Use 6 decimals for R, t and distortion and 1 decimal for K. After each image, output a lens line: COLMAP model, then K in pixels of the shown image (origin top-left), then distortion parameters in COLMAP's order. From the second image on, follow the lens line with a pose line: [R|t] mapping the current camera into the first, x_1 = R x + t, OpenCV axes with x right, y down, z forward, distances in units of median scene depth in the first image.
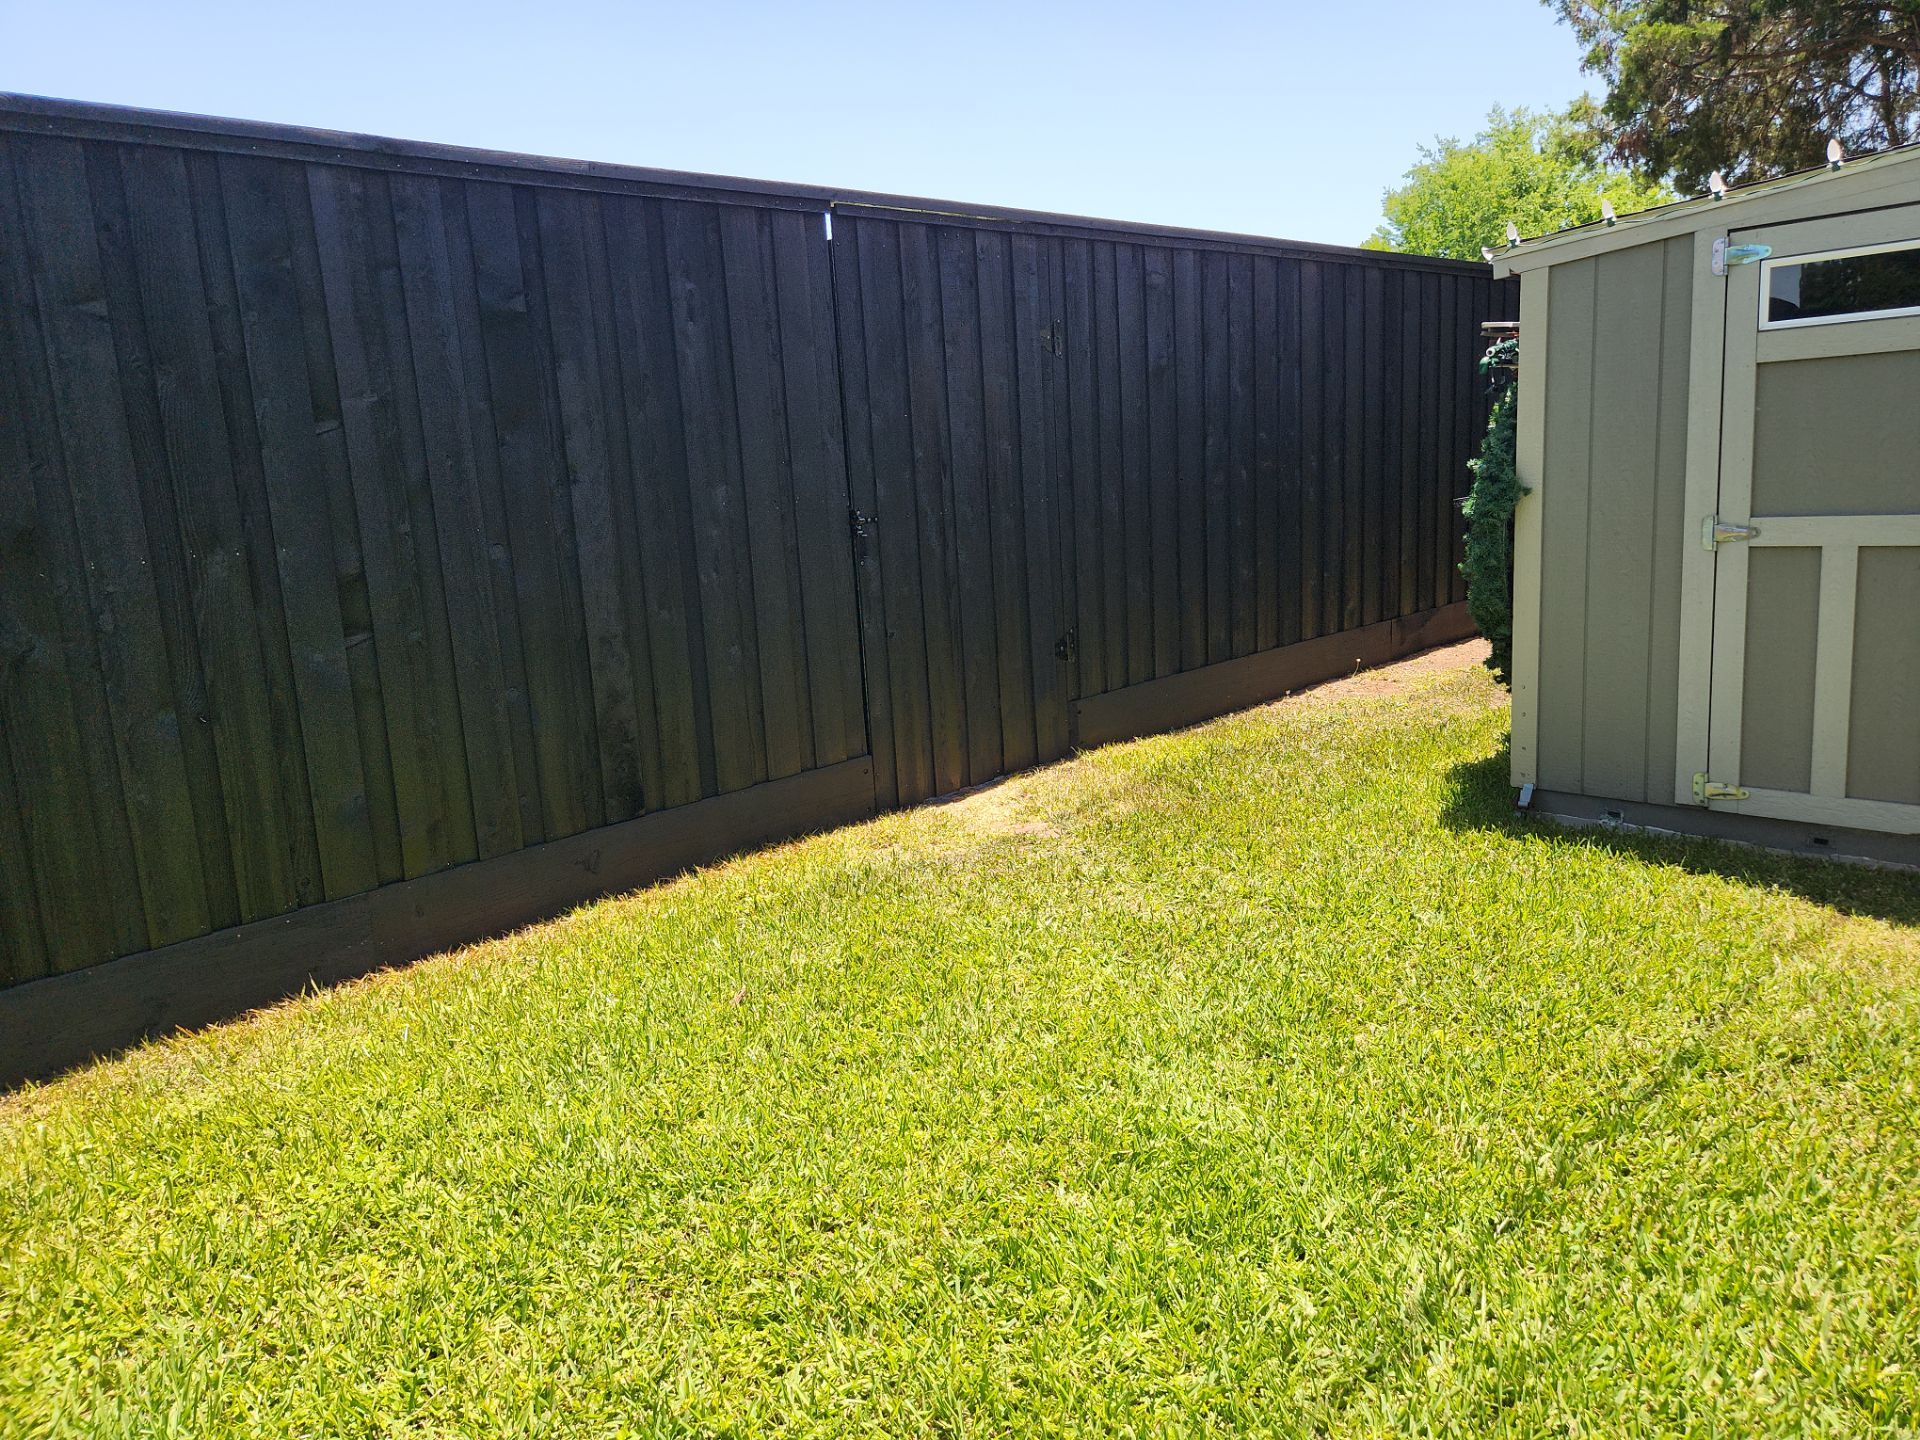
lens RADIAL K [[1302.2, 0, 948.1], [0, 1302.2, 705.1], [0, 0, 1]] dist [0.059793, -0.046817]
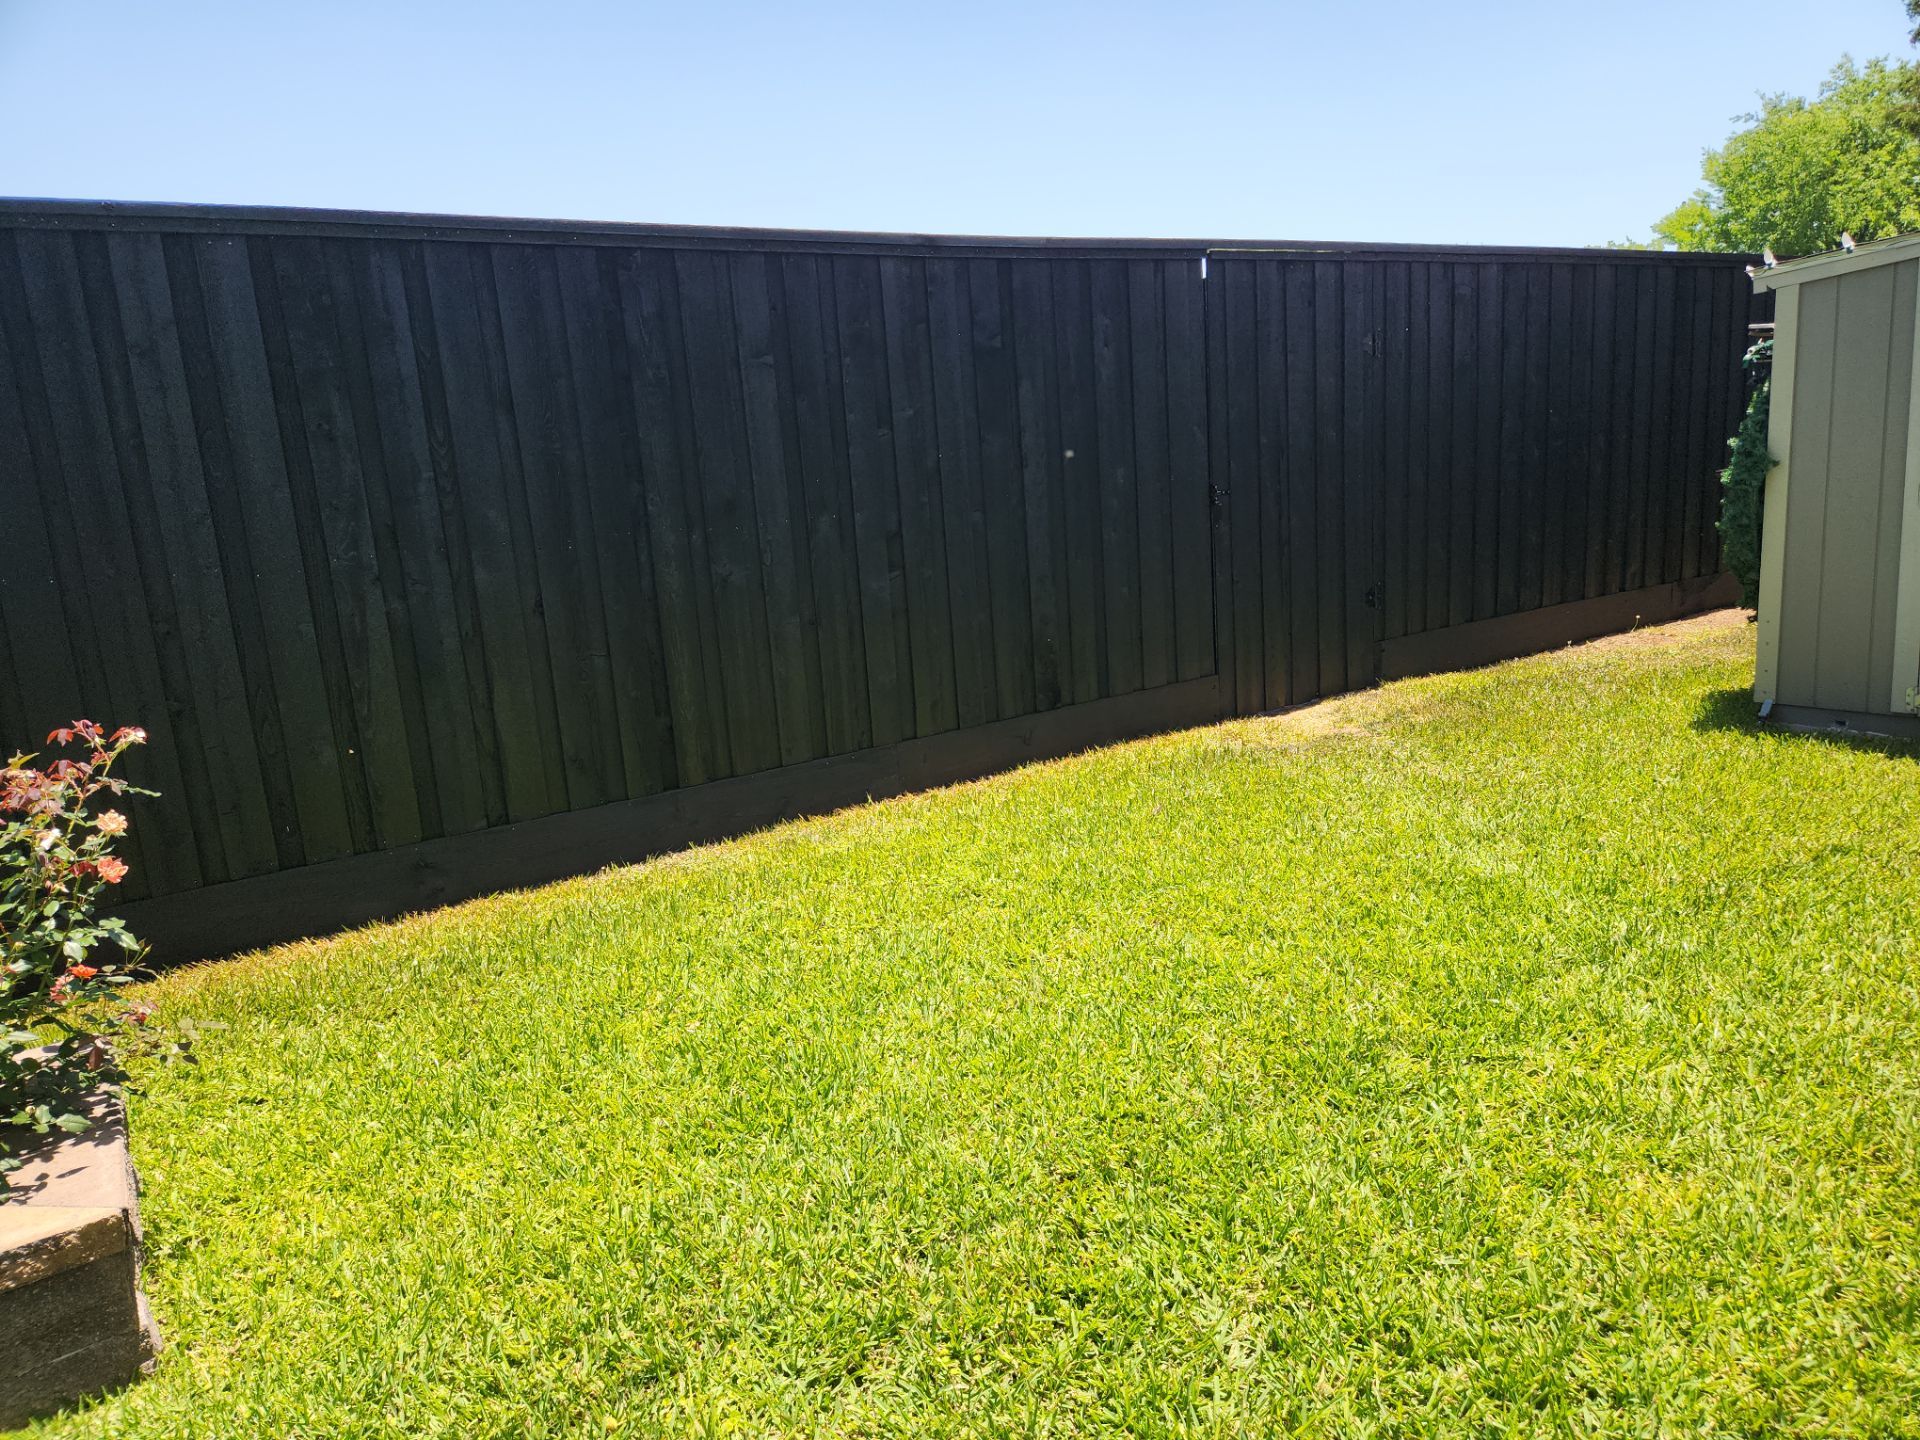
lens RADIAL K [[1302.2, 0, 959.7], [0, 1302.2, 734.1], [0, 0, 1]] dist [0.059793, -0.046817]
pose [[0.982604, 0.027890, -0.183607, -0.081567], [-0.021910, 0.999164, 0.034521, 0.065788], [0.184416, -0.029898, 0.982393, -0.373482]]
